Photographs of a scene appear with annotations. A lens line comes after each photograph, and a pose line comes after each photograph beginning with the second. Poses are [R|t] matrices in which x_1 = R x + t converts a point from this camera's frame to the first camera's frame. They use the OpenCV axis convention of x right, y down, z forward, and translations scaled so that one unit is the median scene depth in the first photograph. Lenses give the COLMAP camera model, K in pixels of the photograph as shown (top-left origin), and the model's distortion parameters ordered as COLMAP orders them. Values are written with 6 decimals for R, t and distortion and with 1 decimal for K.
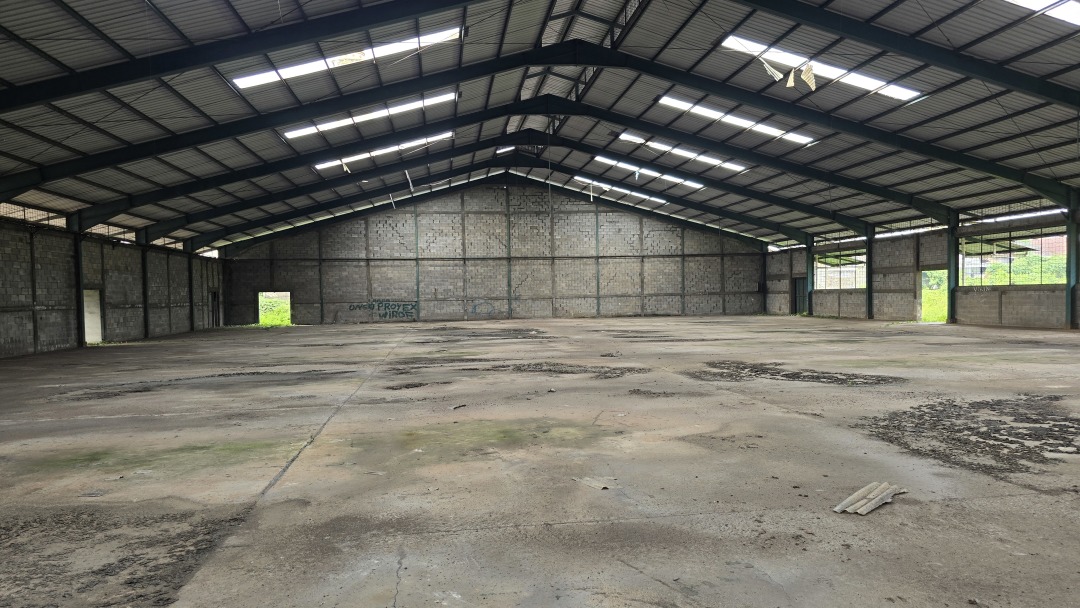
lens RADIAL K [[726.9, 0, 539.9], [0, 726.9, 319.7], [0, 0, 1]] dist [0.074167, -0.067962]
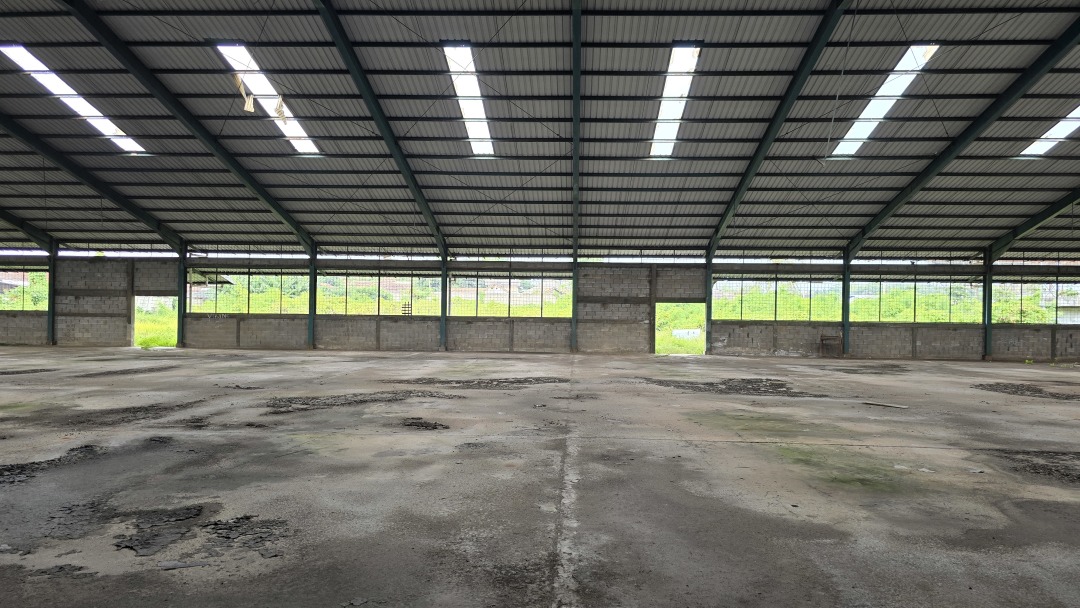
lens RADIAL K [[726.9, 0, 534.0], [0, 726.9, 320.0], [0, 0, 1]] dist [0.074167, -0.067962]
pose [[0.181739, 0.021956, 0.983102, -0.880021], [0.015167, 0.999569, -0.025127, 0.000260], [-0.983230, 0.019477, 0.181328, 0.690233]]
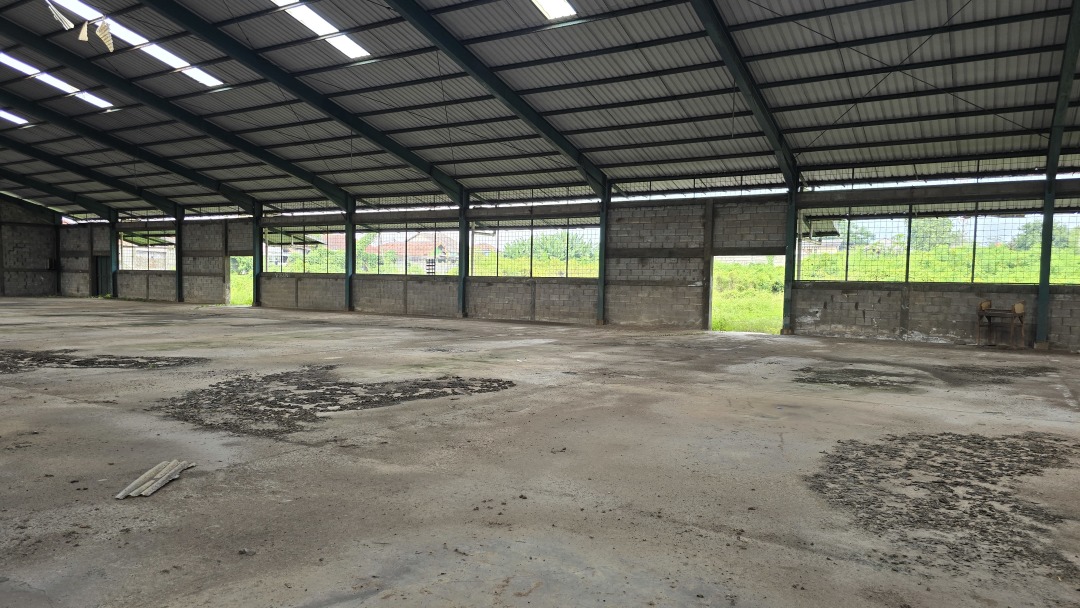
lens RADIAL K [[726.9, 0, 535.6], [0, 726.9, 318.7], [0, 0, 1]] dist [0.074167, -0.067962]
pose [[0.645197, -0.011374, 0.763931, 0.003383], [-0.004901, 0.999807, 0.019025, 0.001112], [-0.764000, -0.016019, 0.645017, -0.004254]]
